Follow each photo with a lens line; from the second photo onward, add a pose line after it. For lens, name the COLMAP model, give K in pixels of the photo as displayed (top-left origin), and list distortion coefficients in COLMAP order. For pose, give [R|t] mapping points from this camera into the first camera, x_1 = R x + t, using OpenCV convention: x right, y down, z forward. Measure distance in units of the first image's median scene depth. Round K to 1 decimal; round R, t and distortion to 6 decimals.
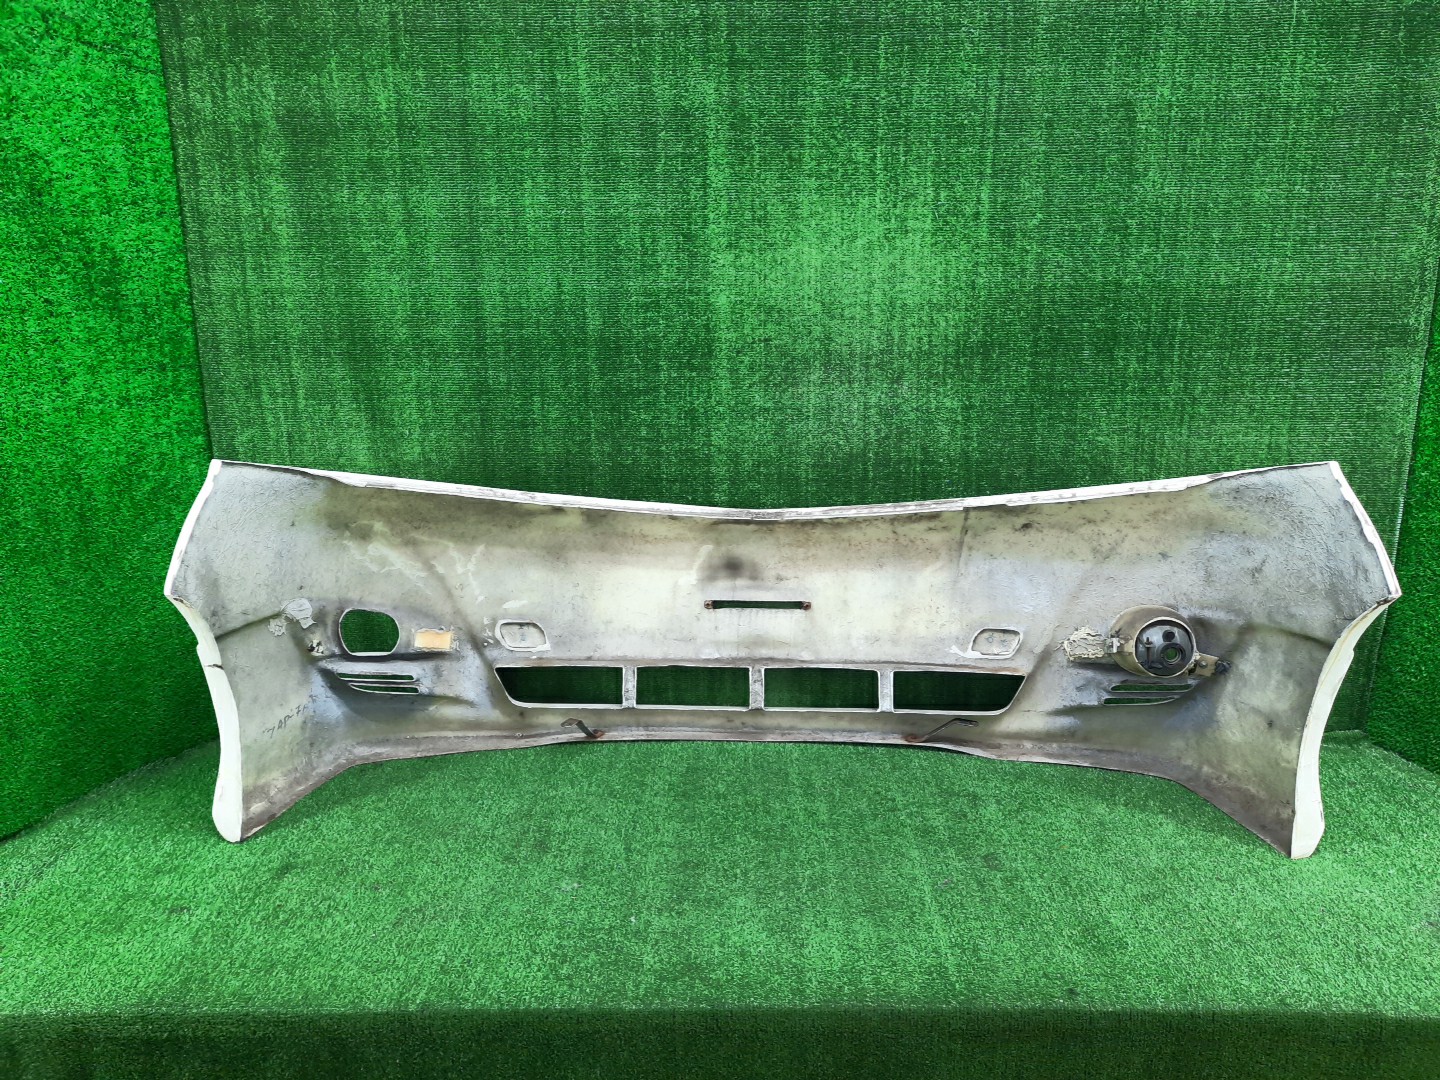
lens RADIAL K [[1062.9, 0, 711.3], [0, 1062.9, 546.4], [0, 0, 1]] dist [0.044577, -0.051178]
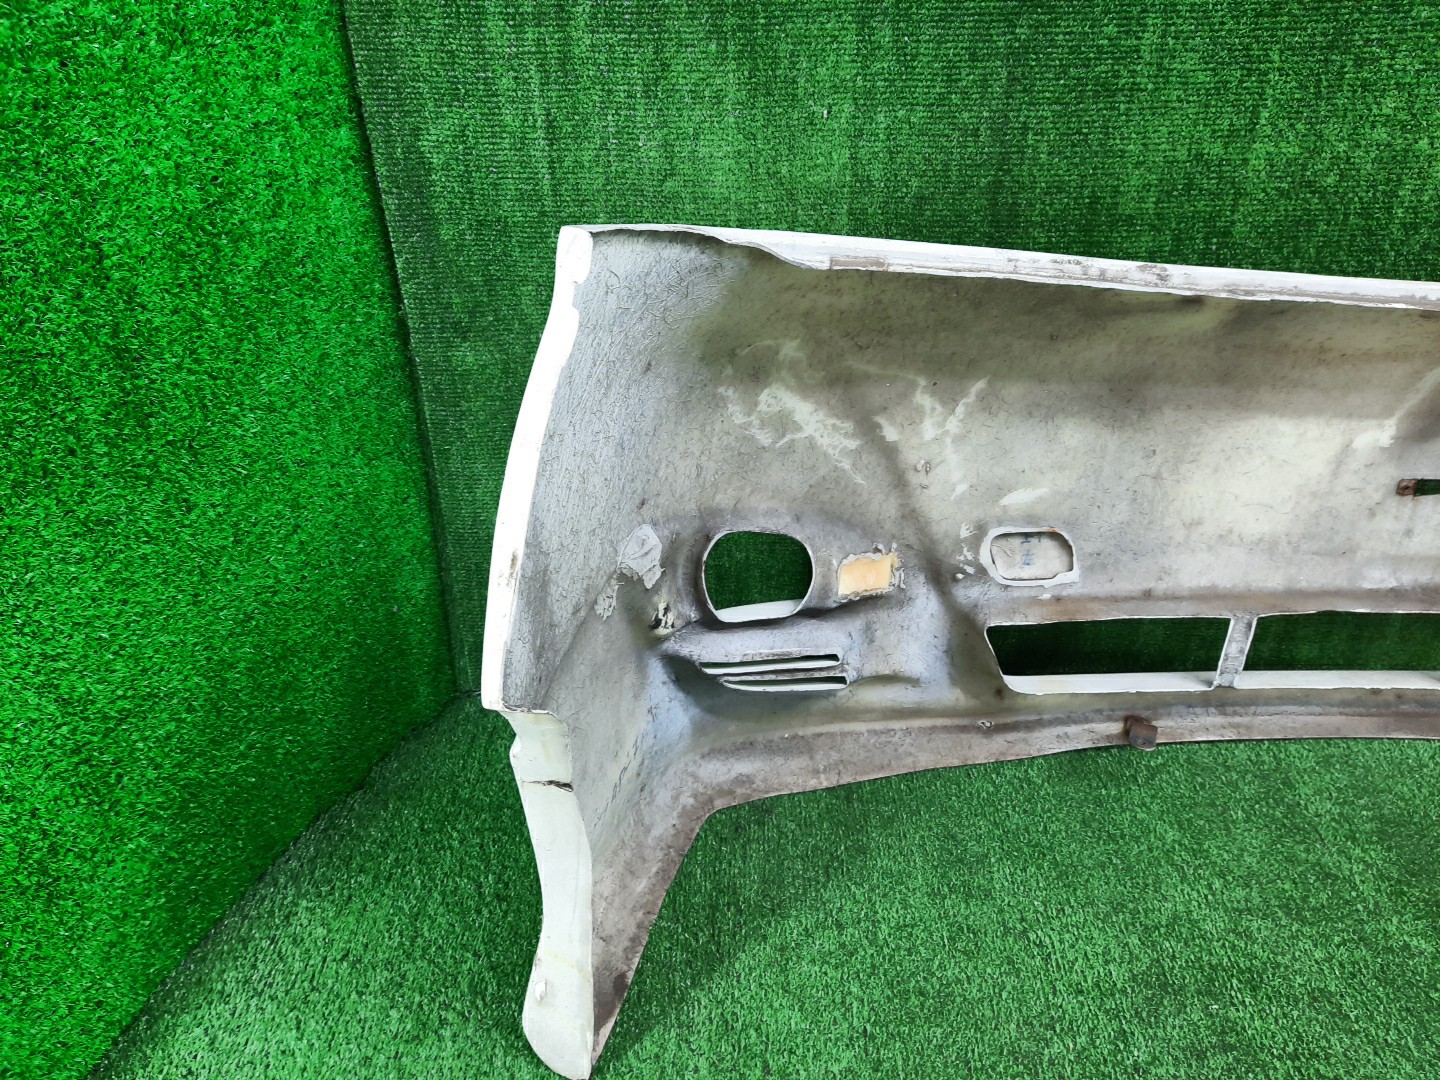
lens RADIAL K [[1062.9, 0, 710.1], [0, 1062.9, 557.5], [0, 0, 1]] dist [0.044577, -0.051178]
pose [[0.999963, -0.008620, 0.000288, -0.346319], [0.008166, 0.956950, 0.290139, -0.064247], [-0.002777, -0.290126, 0.956984, 0.561032]]
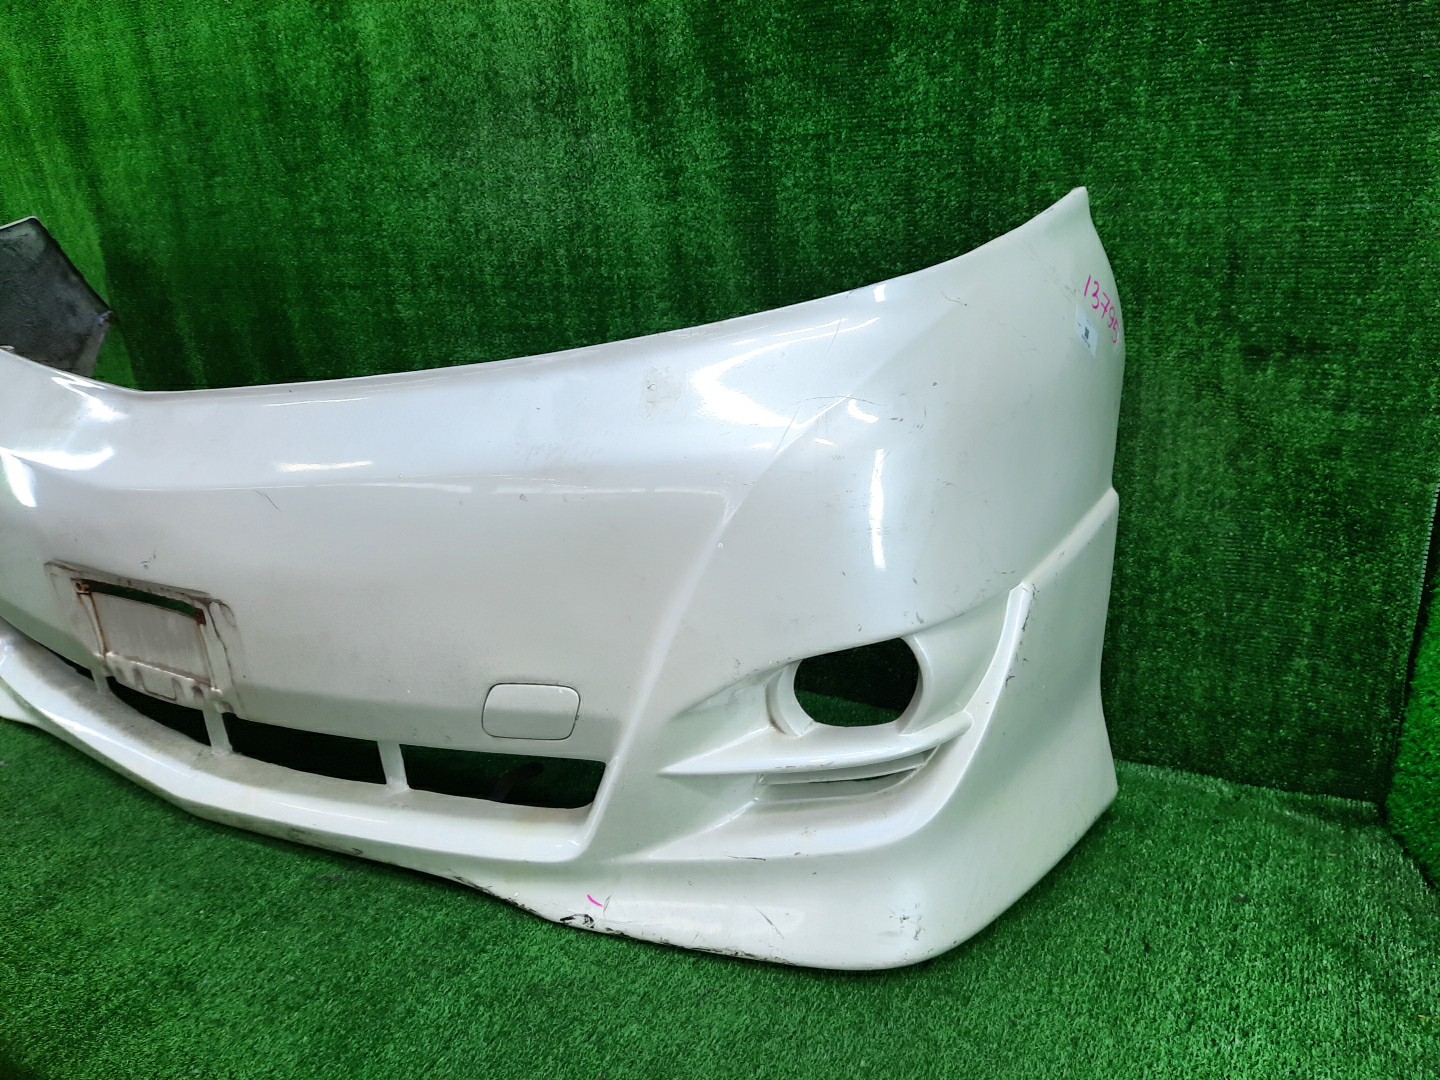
lens RADIAL K [[1062.9, 0, 715.6], [0, 1062.9, 546.3], [0, 0, 1]] dist [0.044577, -0.051178]
pose [[0.882664, 0.121782, -0.453952, 0.587993], [-0.068654, 0.988896, 0.131801, 0.004131], [0.464963, -0.085170, 0.881224, 0.446500]]
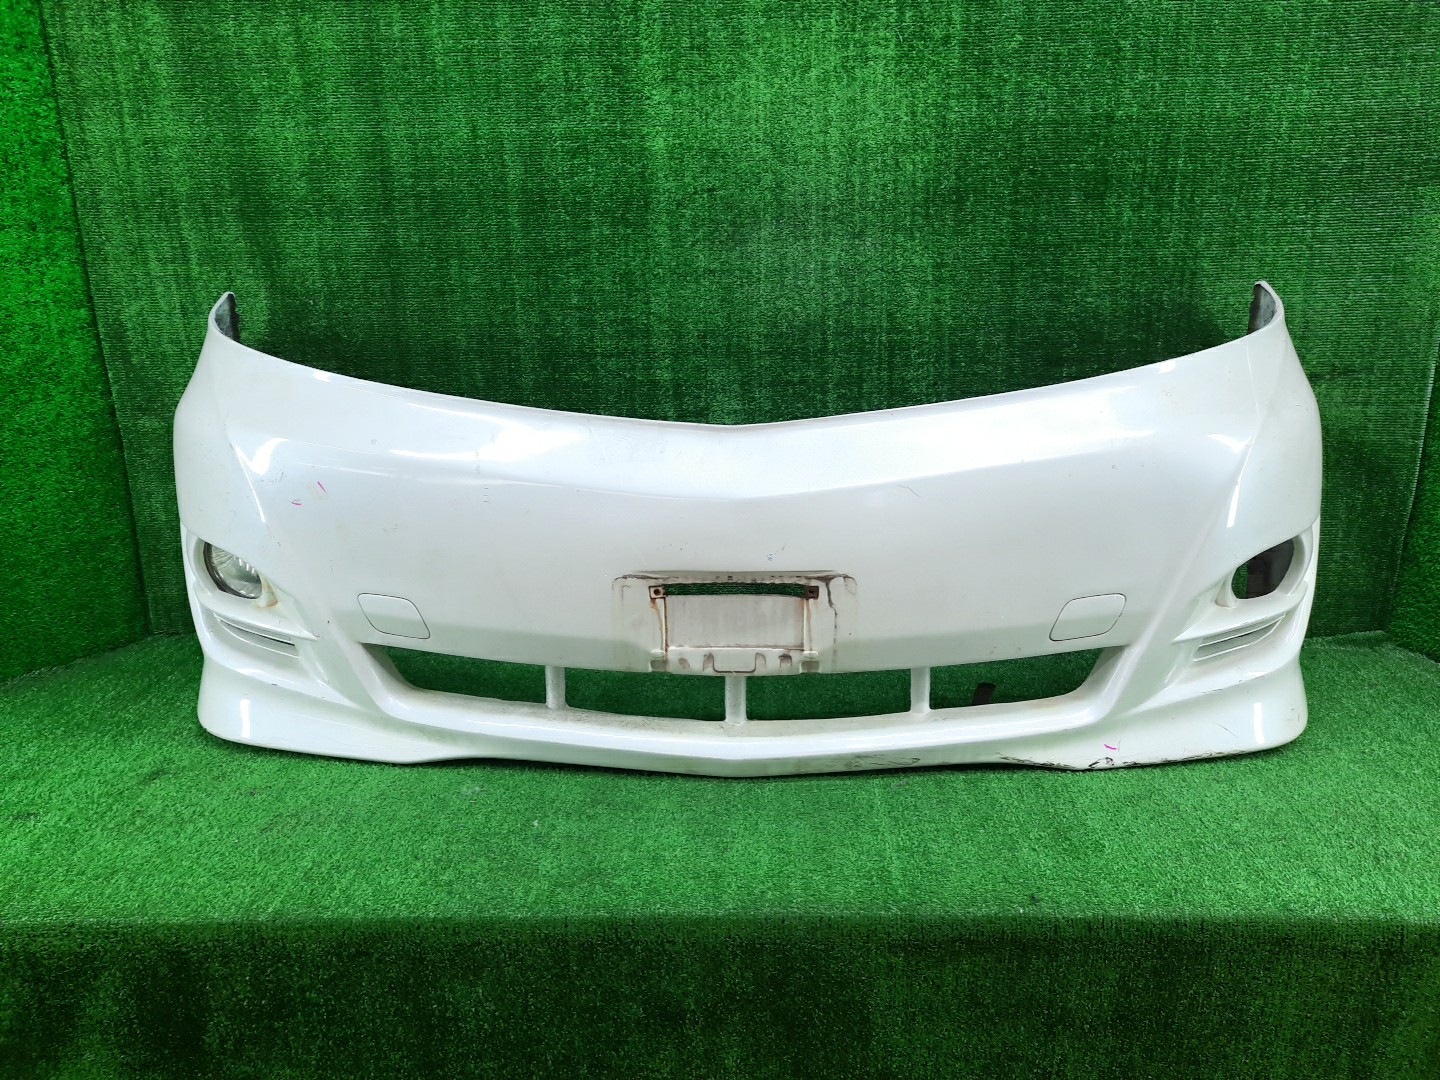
lens RADIAL K [[1062.9, 0, 713.3], [0, 1062.9, 546.9], [0, 0, 1]] dist [0.044577, -0.051178]
pose [[0.999837, -0.007121, -0.016568, 0.067891], [0.007592, 0.999565, 0.028508, 0.077757], [0.016357, -0.028629, 0.999456, 0.108080]]
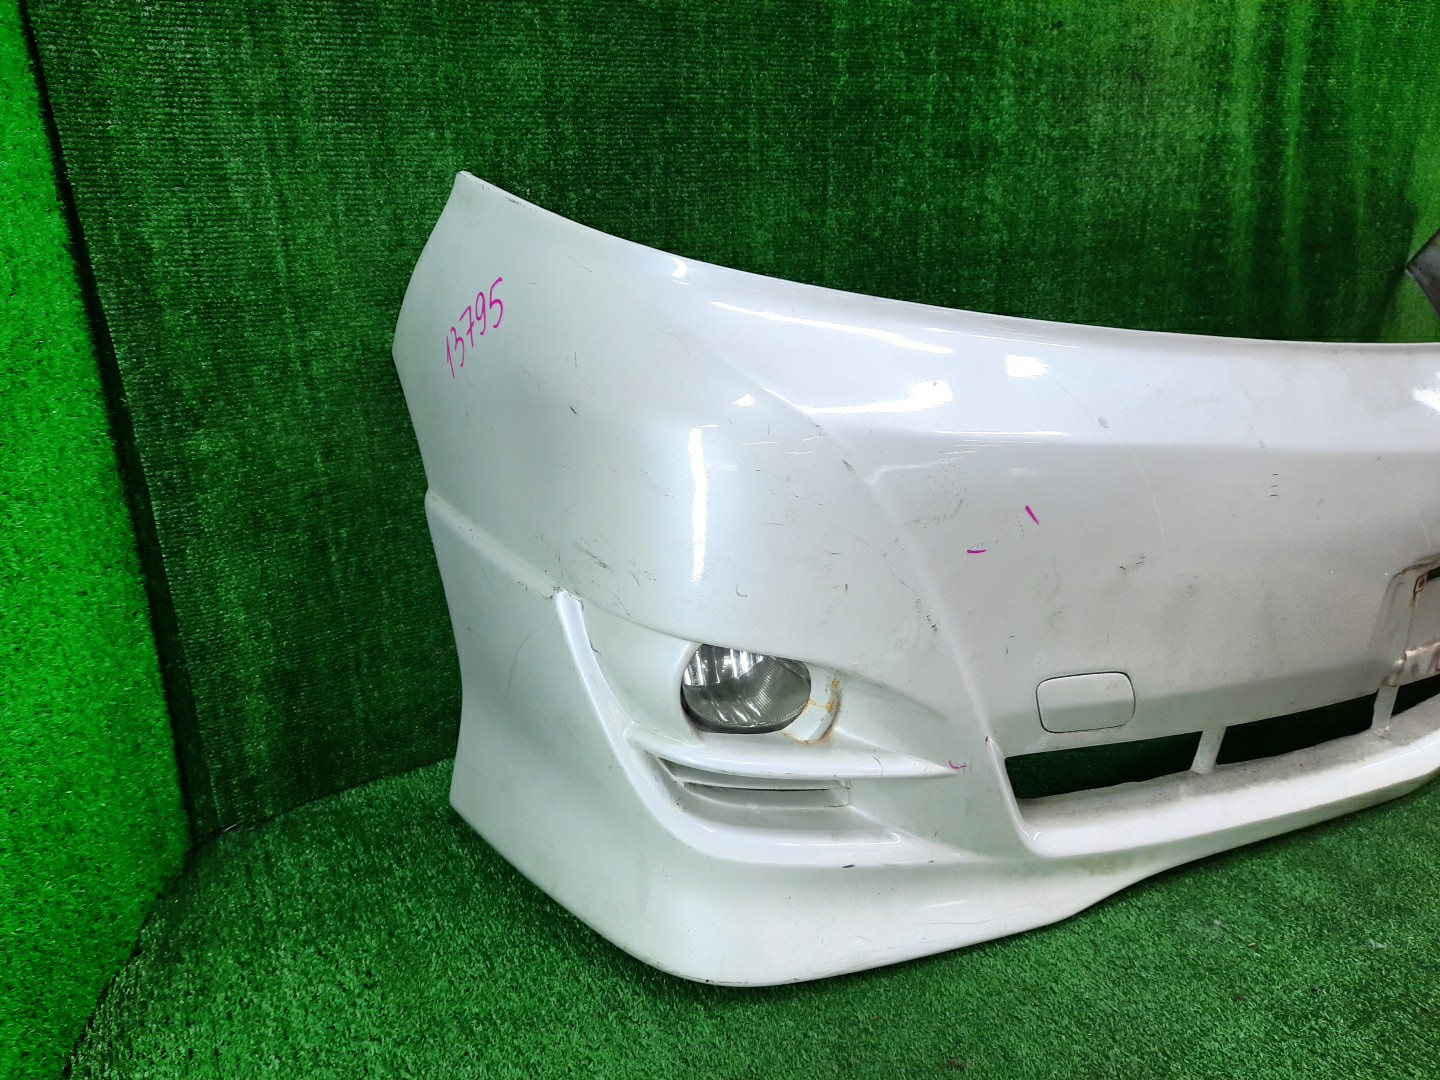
lens RADIAL K [[1062.9, 0, 719.2], [0, 1062.9, 556.7], [0, 0, 1]] dist [0.044577, -0.051178]
pose [[0.858382, -0.187170, 0.477647, -0.500953], [0.126761, 0.979581, 0.156055, -0.005833], [-0.497103, -0.073408, 0.864581, 0.526609]]
